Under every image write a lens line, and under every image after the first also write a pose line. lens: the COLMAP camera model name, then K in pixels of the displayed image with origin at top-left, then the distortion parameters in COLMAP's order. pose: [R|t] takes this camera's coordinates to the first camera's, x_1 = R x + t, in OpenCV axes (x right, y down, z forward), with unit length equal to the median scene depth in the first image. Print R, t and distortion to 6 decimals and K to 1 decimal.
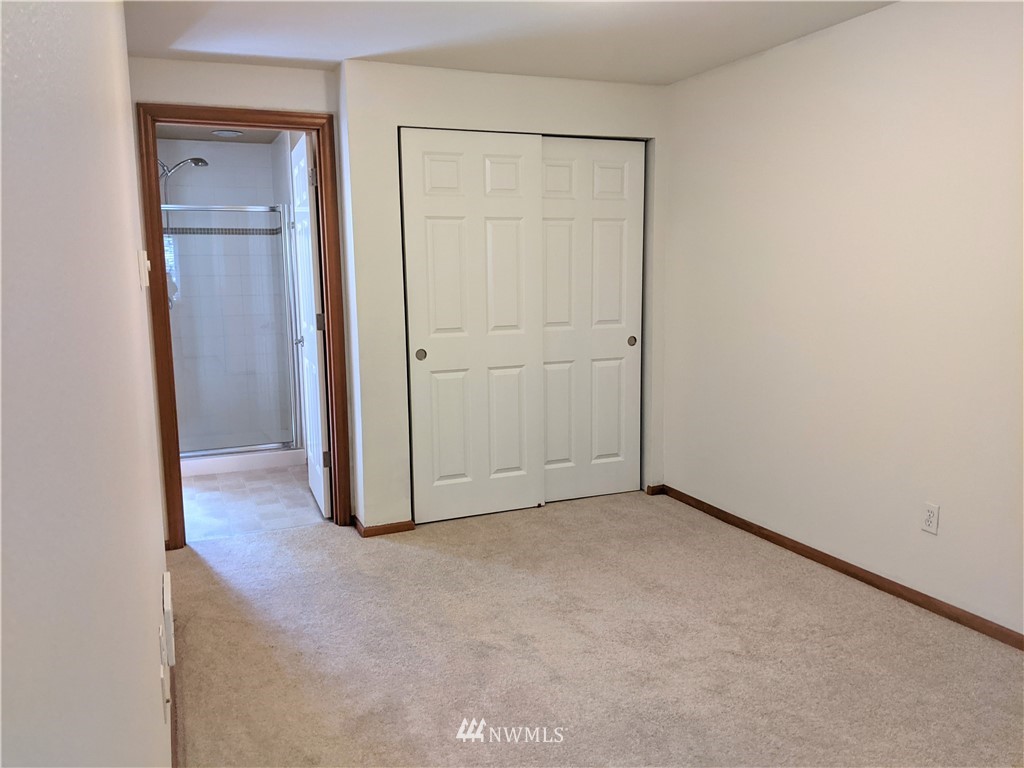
lens RADIAL K [[820.9, 0, 512.0], [0, 820.9, 382.8], [0, 0, 1]] dist [0.054395, -0.088874]
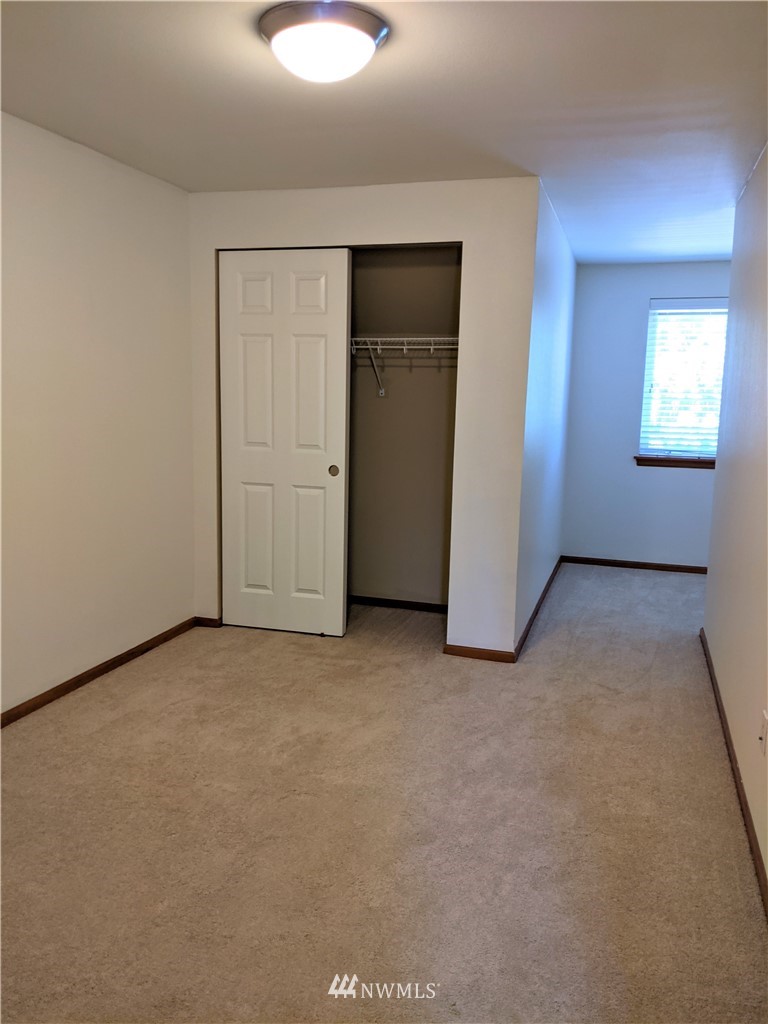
lens RADIAL K [[820.9, 0, 382.0], [0, 820.9, 512.6], [0, 0, 1]] dist [0.054395, -0.088874]
pose [[0.758592, 0.135616, -0.637296, 0.735499], [-0.129784, 0.989950, 0.056175, -0.060089], [0.638509, 0.040097, 0.768569, 0.320629]]
